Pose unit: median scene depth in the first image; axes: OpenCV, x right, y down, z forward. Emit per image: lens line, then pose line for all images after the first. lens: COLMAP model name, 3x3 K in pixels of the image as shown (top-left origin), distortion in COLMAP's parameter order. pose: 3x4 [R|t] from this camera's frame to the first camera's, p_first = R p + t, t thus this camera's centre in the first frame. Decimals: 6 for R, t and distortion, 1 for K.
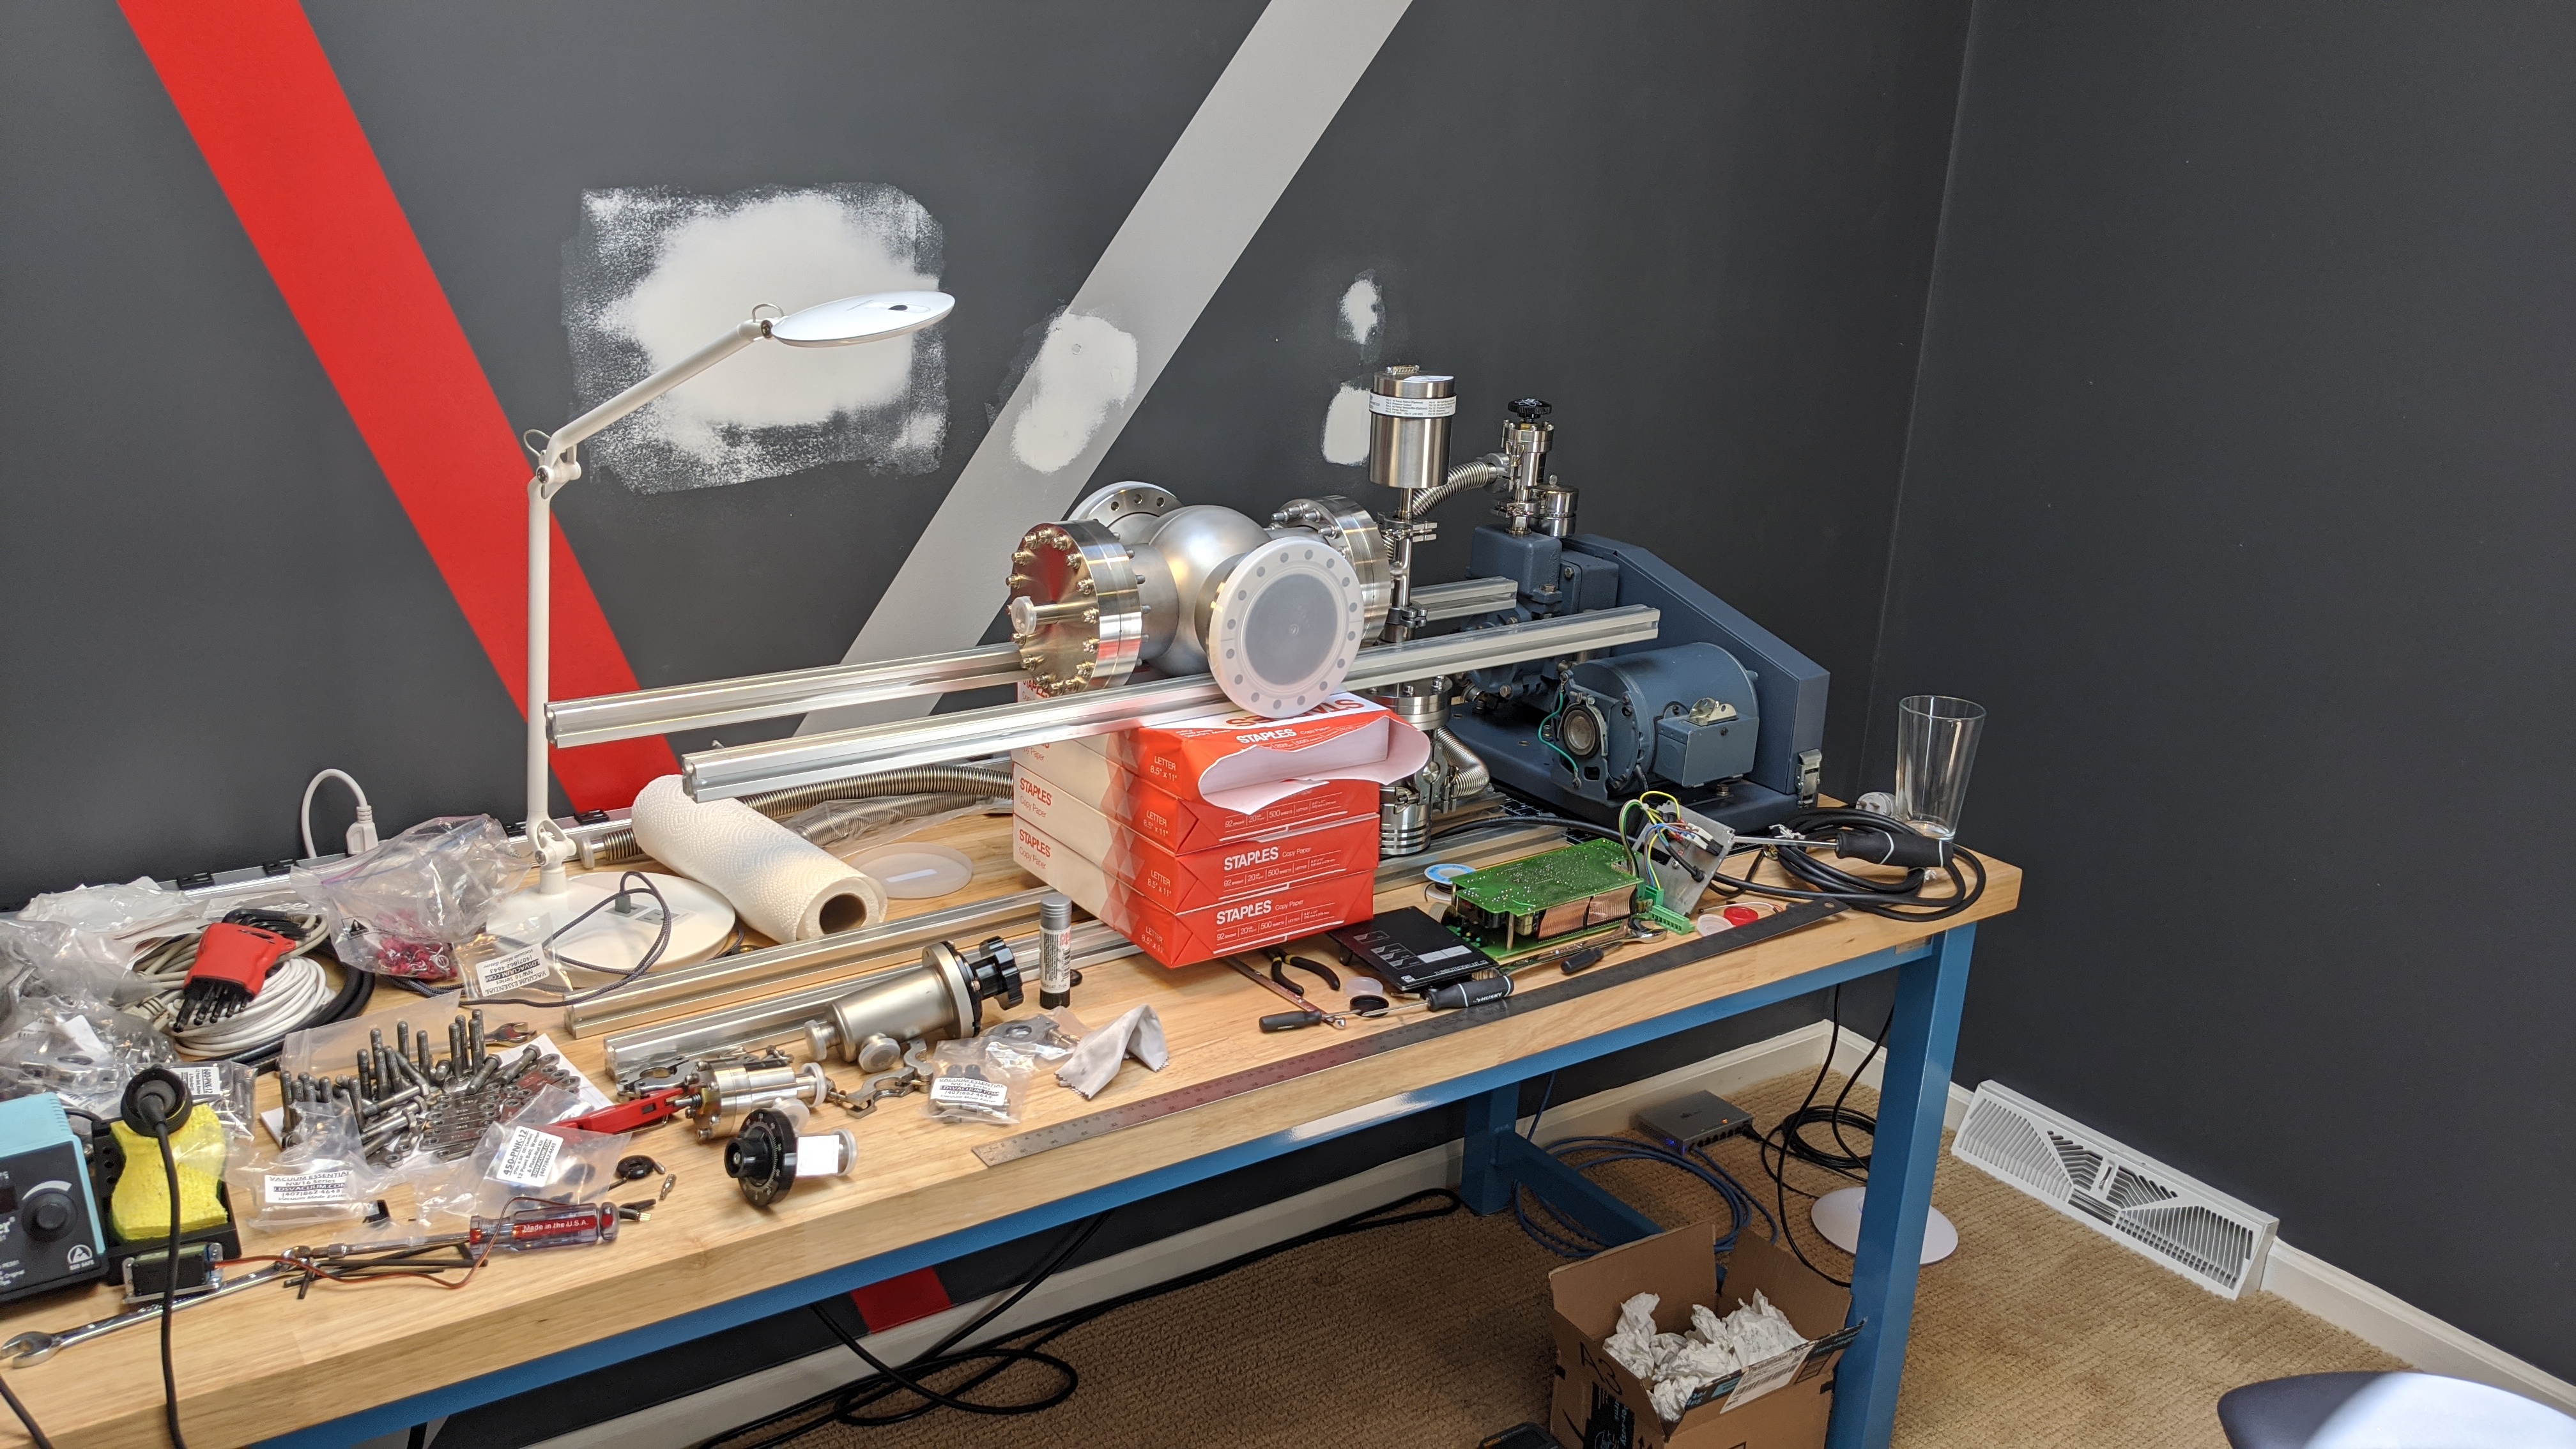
lens RADIAL K [[2065.9, 0, 1291.1], [0, 2065.9, 772.4], [0, 0, 1]] dist [0.041641, -0.074258]
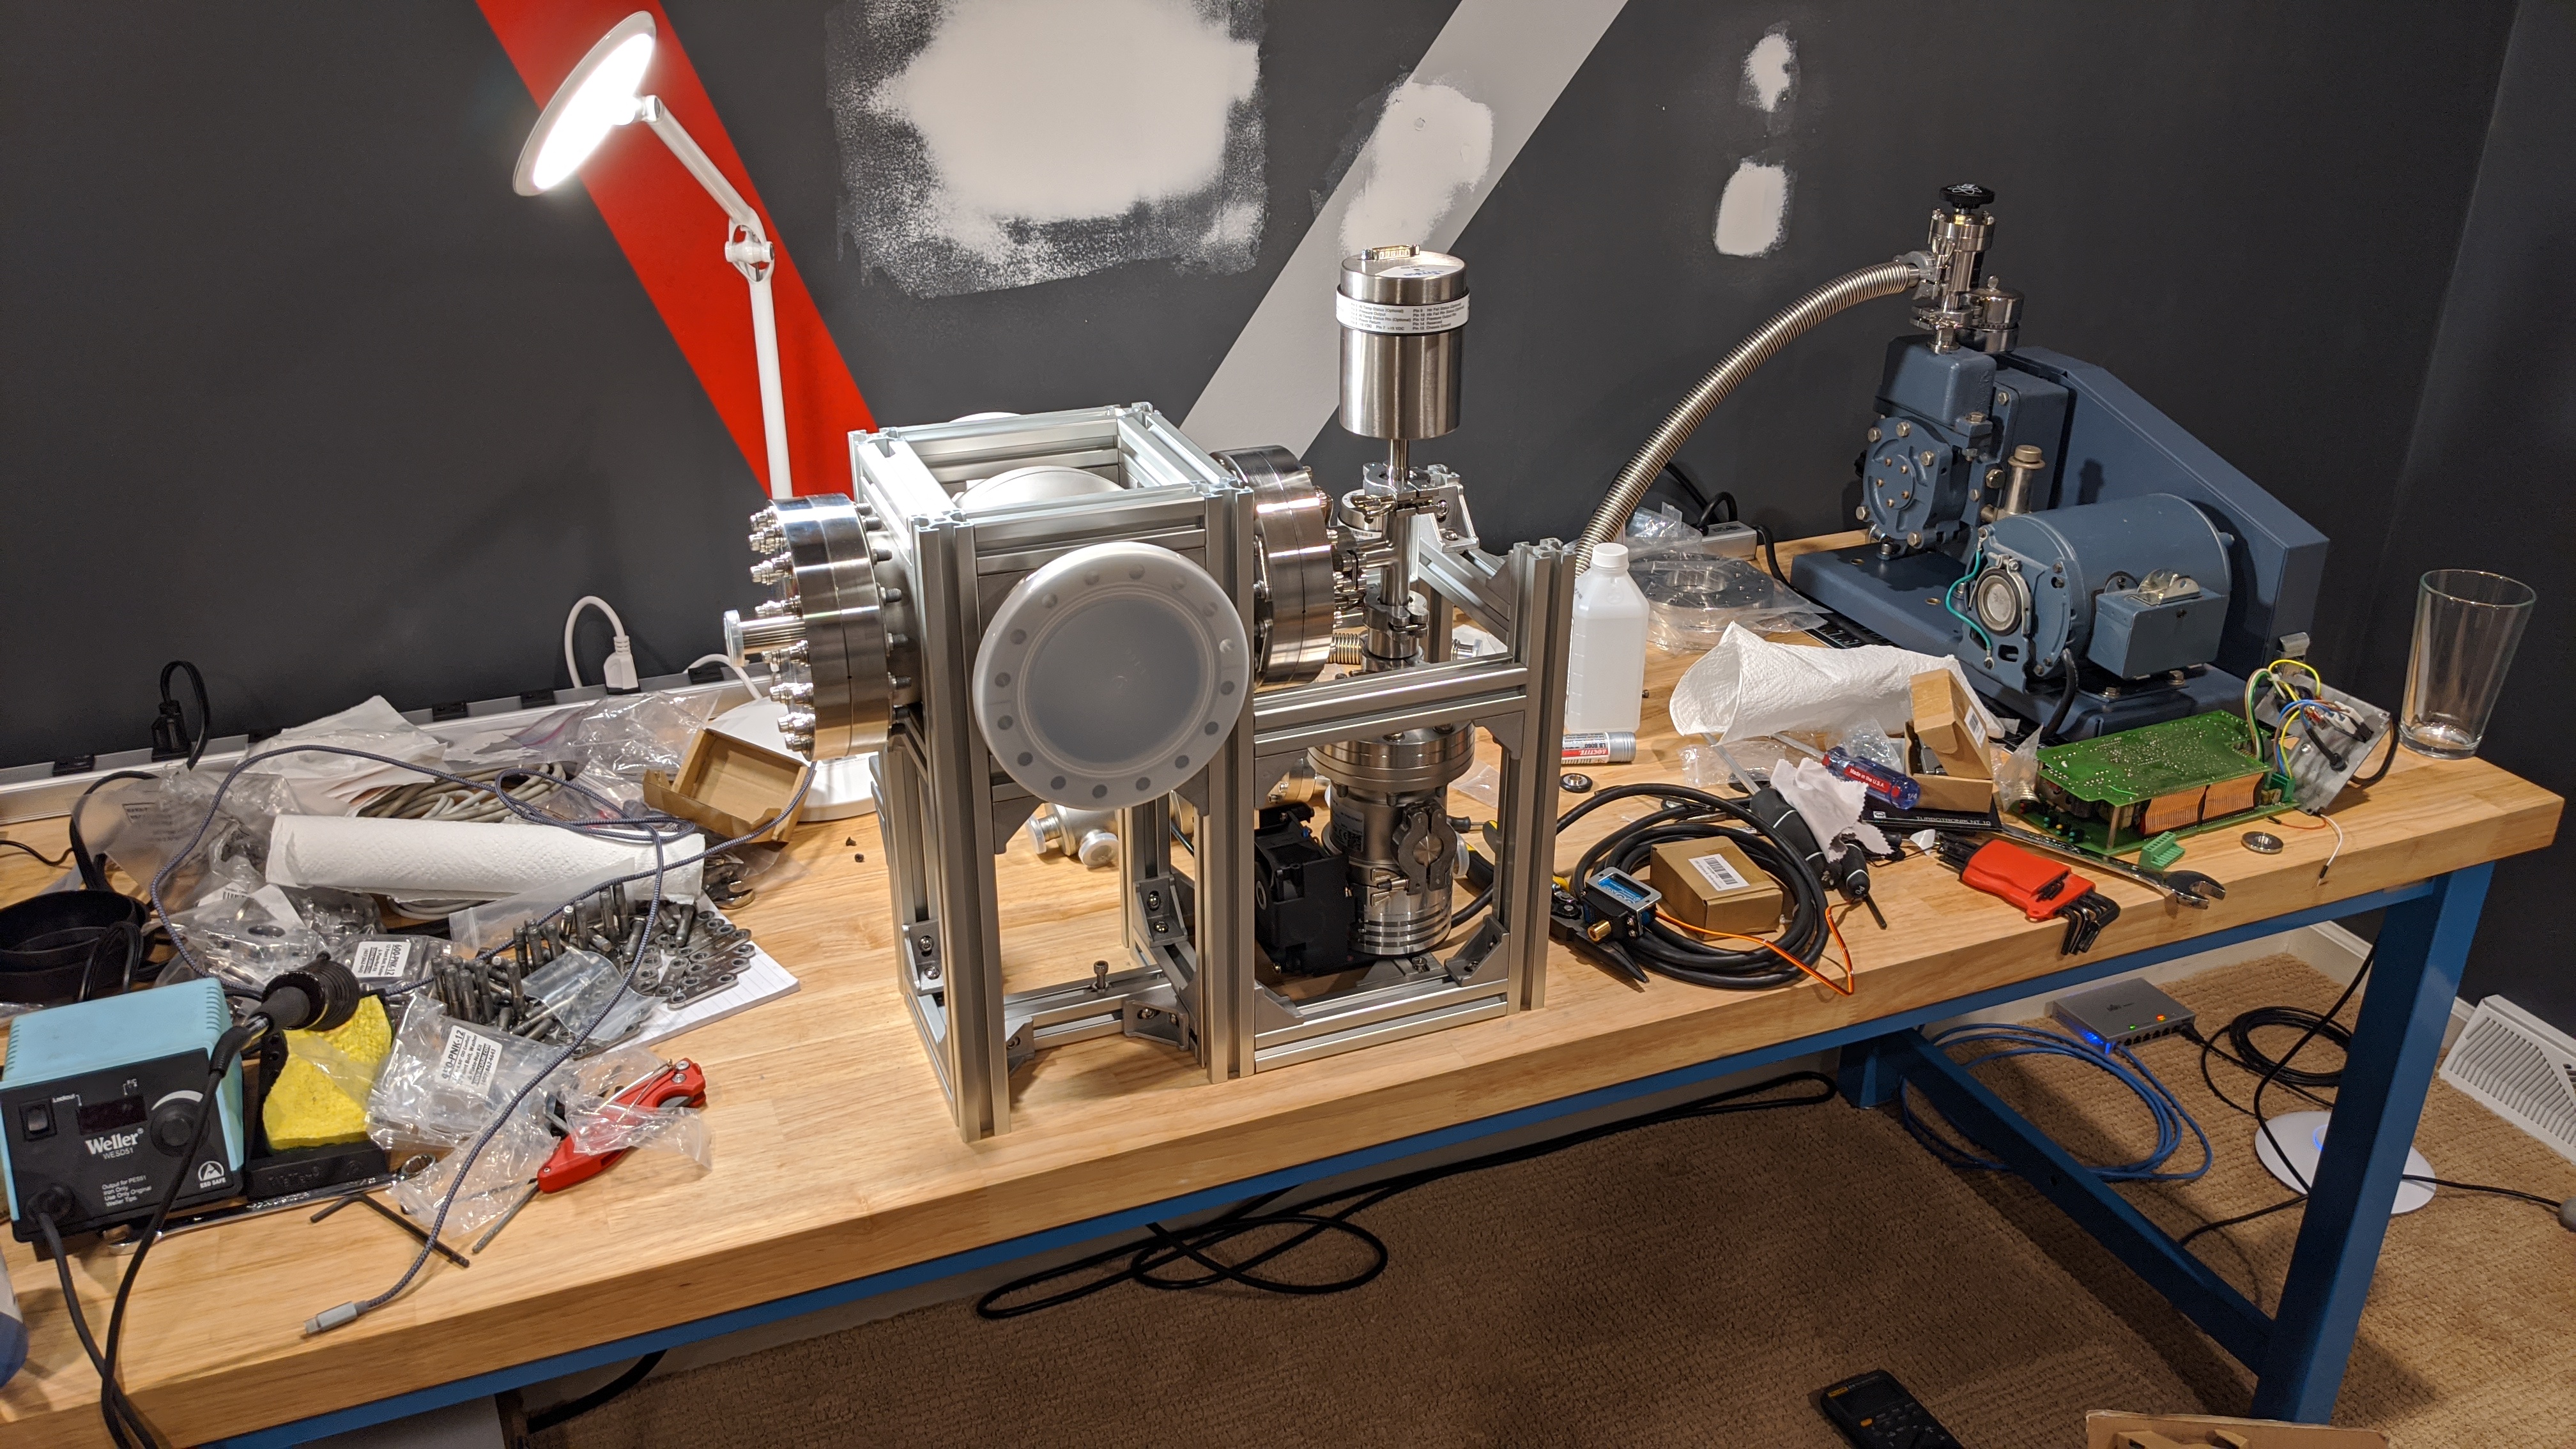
lens RADIAL K [[2065.9, 0, 1309.9], [0, 2065.9, 733.1], [0, 0, 1]] dist [0.041641, -0.074258]
pose [[0.977976, 0.058535, -0.200343, 0.040005], [-0.036791, 0.993186, 0.110584, -0.047921], [0.205451, -0.100777, 0.973465, 0.129241]]
